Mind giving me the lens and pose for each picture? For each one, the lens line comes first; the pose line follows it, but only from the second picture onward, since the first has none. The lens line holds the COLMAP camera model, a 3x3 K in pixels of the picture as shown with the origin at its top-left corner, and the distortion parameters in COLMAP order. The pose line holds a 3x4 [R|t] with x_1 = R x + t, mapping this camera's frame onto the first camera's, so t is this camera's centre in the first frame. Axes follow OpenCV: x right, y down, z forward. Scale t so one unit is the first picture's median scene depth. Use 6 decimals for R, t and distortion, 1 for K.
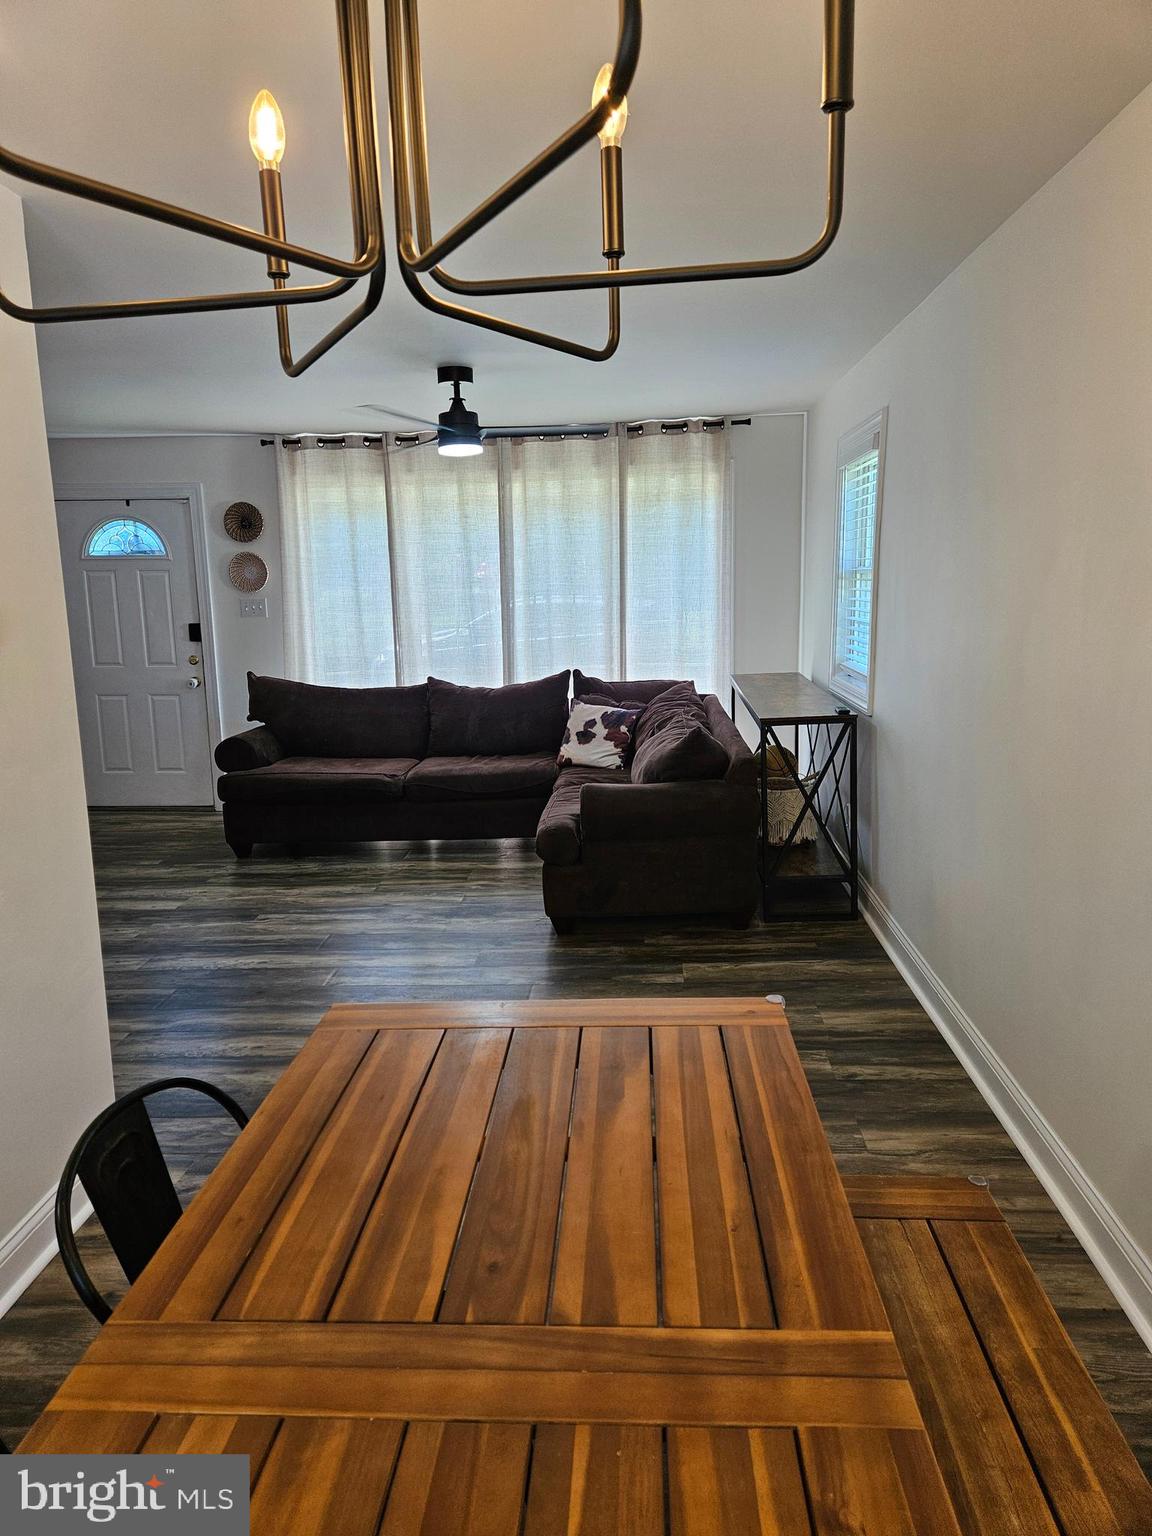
lens RADIAL K [[1015.3, 0, 573.7], [0, 1015.3, 750.7], [0, 0, 1]] dist [0.090229, -0.069974]
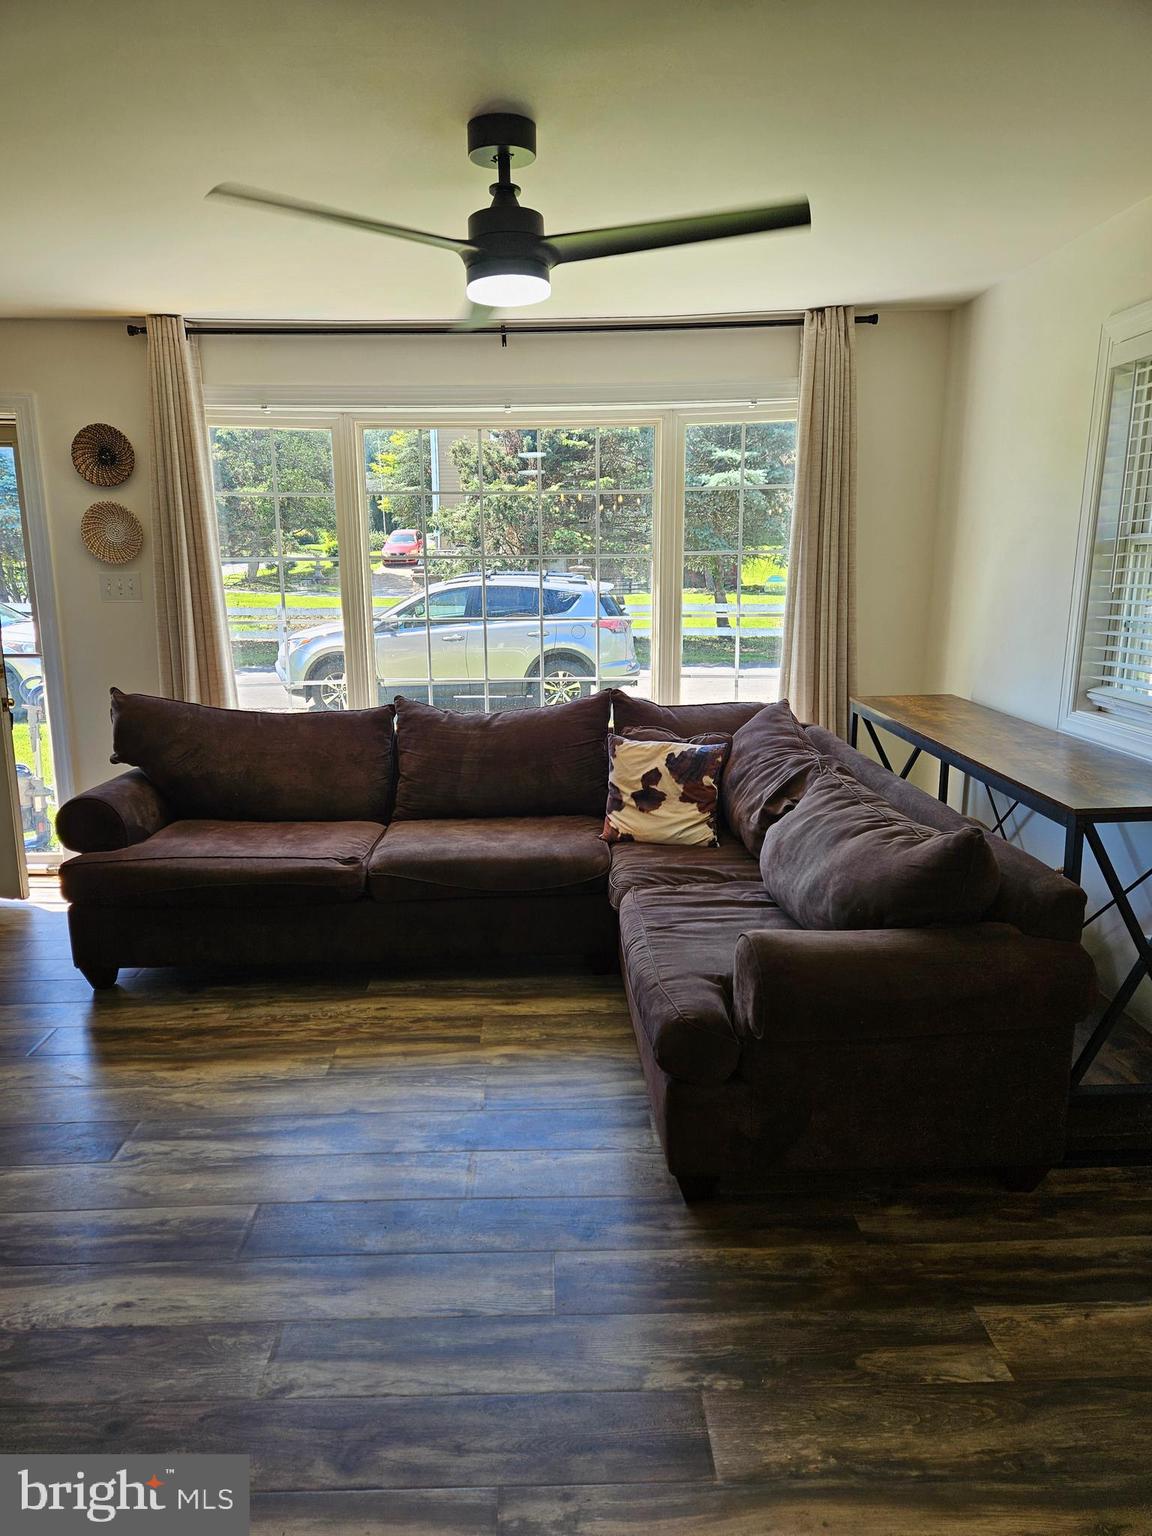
lens RADIAL K [[1015.3, 0, 555.9], [0, 1015.3, 768.6], [0, 0, 1]] dist [0.090229, -0.069974]
pose [[0.996807, -0.000421, 0.079853, -0.117467], [-0.002298, 0.999421, 0.033954, -0.062573], [-0.079821, -0.034029, 0.996228, 0.426578]]
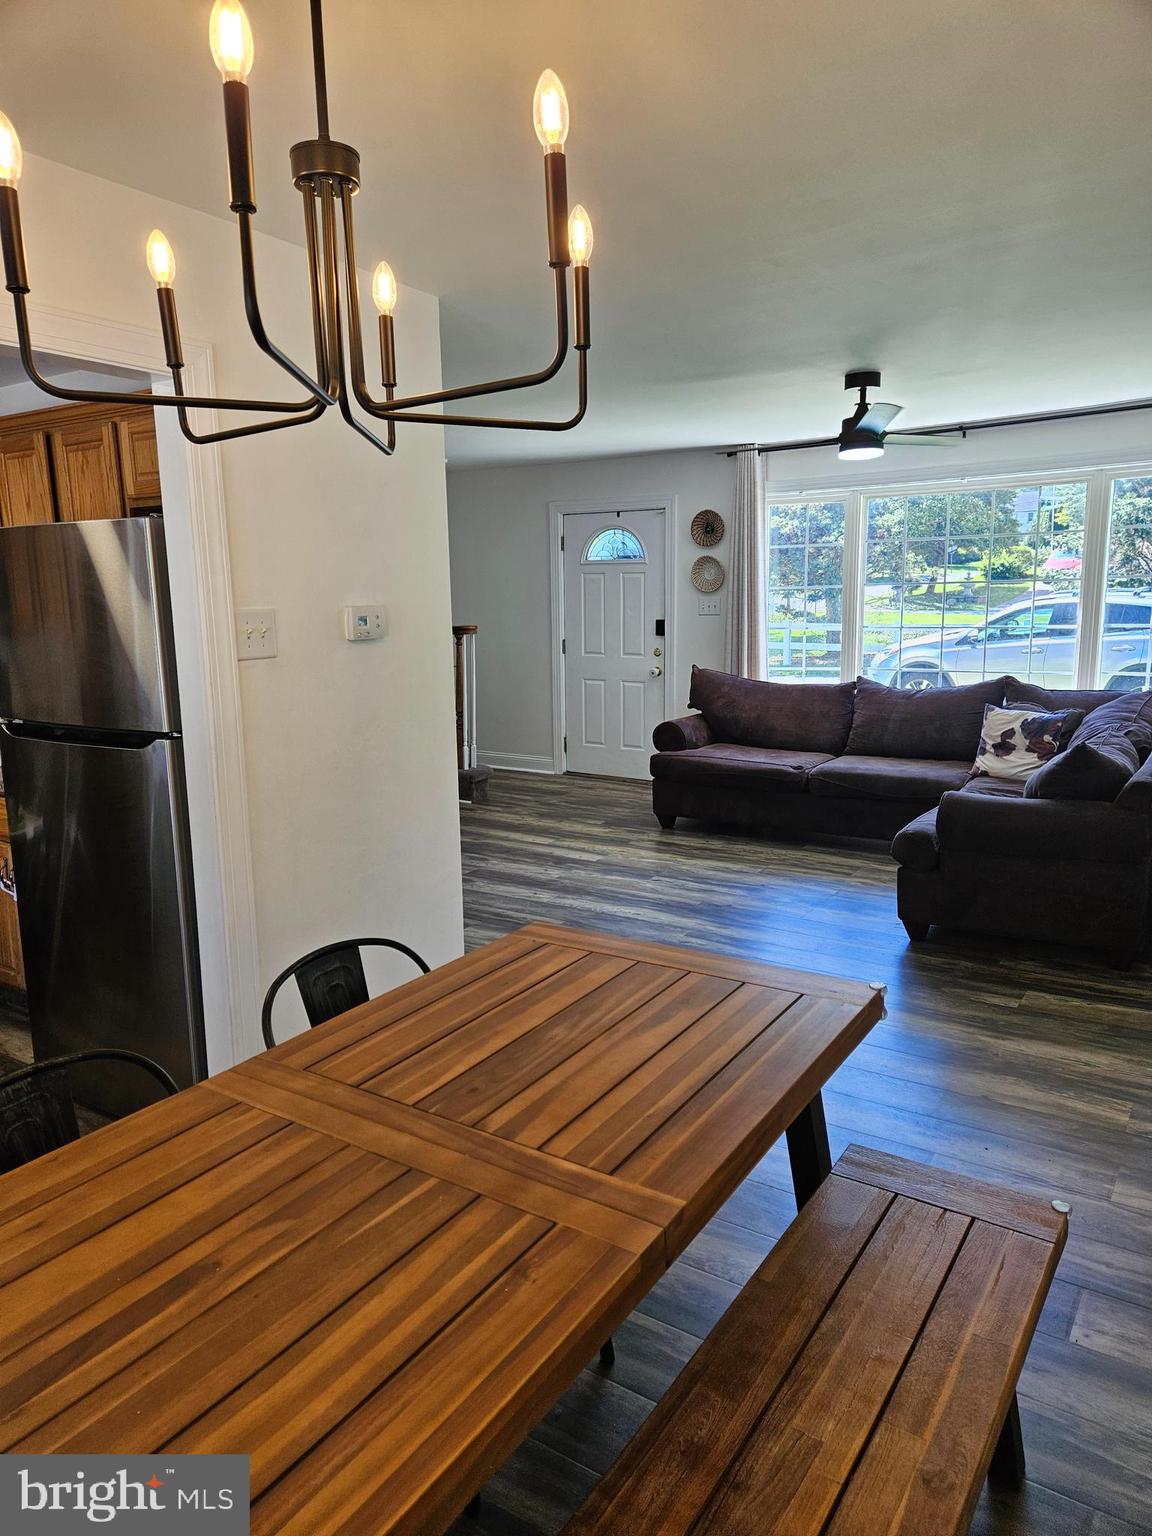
lens RADIAL K [[1015.3, 0, 571.5], [0, 1015.3, 770.5], [0, 0, 1]] dist [0.090229, -0.069974]
pose [[0.863786, 0.095517, -0.494723, 0.162857], [-0.084791, 0.995421, 0.044142, 0.000398], [0.496673, 0.003819, 0.867929, -0.030613]]
